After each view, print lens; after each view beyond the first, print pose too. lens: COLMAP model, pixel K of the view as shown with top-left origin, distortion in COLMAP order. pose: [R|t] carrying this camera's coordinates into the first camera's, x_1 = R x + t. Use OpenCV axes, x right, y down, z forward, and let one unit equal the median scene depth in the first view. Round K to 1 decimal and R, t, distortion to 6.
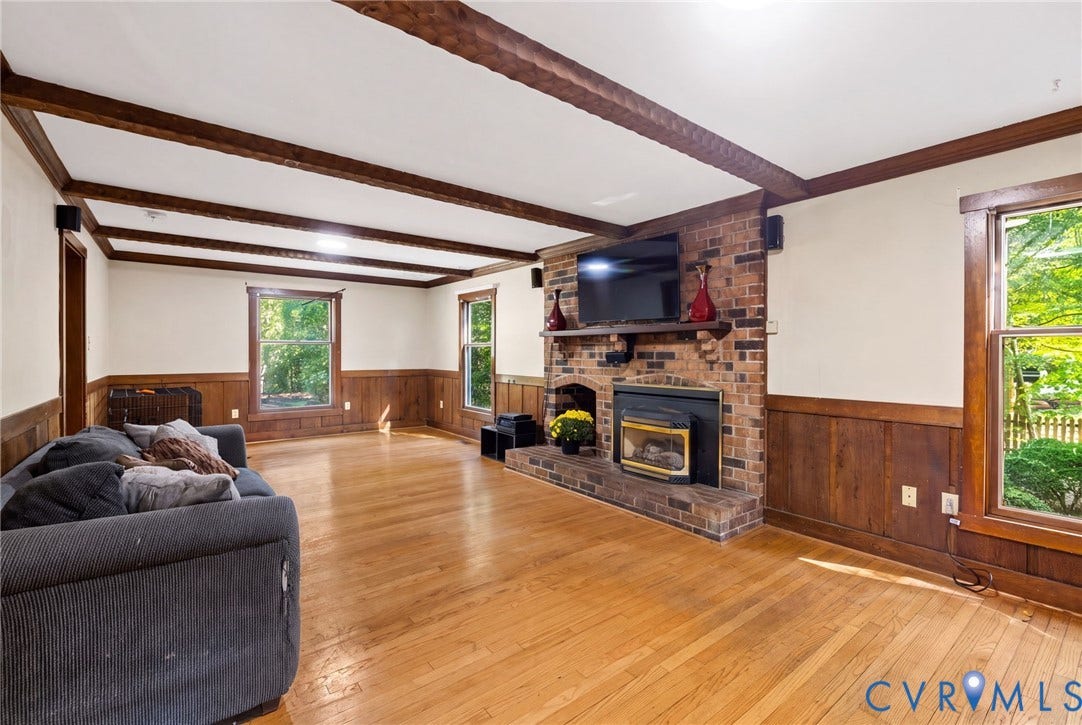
lens RADIAL K [[477.5, 0, 537.1], [0, 477.5, 352.4], [0, 0, 1]] dist [-0.001326, -0.000104]
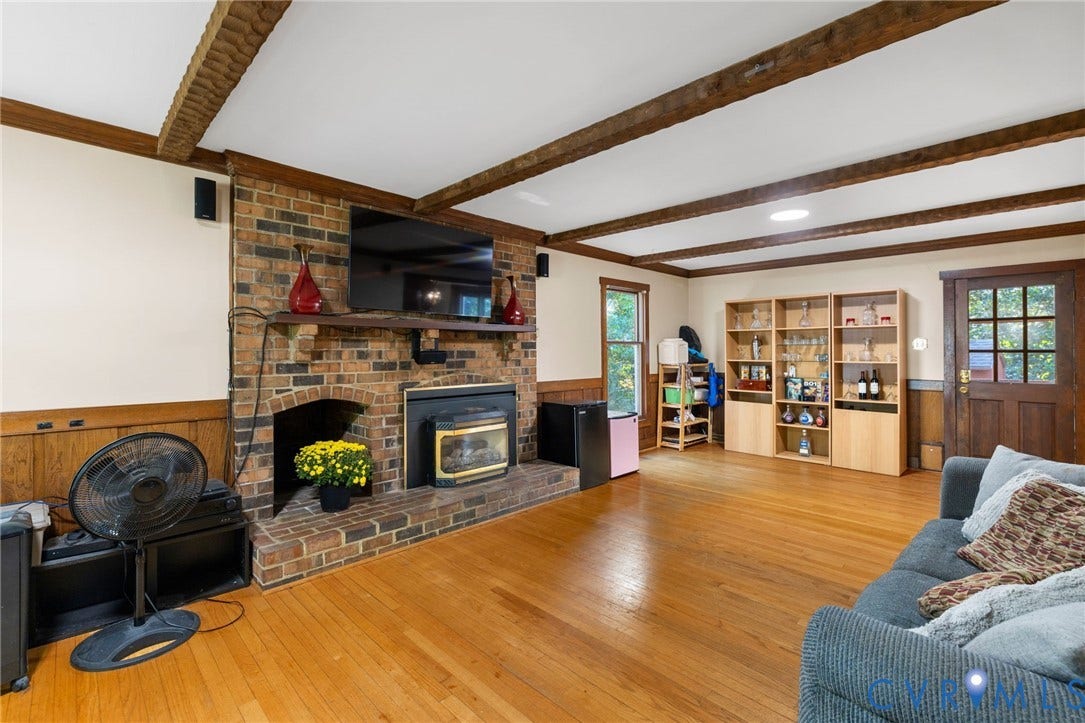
lens RADIAL K [[473.8, 0, 543.2], [0, 473.8, 344.0], [0, 0, 1]] dist [-0.000345, -0.000266]
pose [[-0.126134, 0.012594, 0.991933, -0.709739], [-0.003740, 0.999906, -0.013171, -0.002206], [-0.992006, -0.005371, -0.126075, 0.956507]]
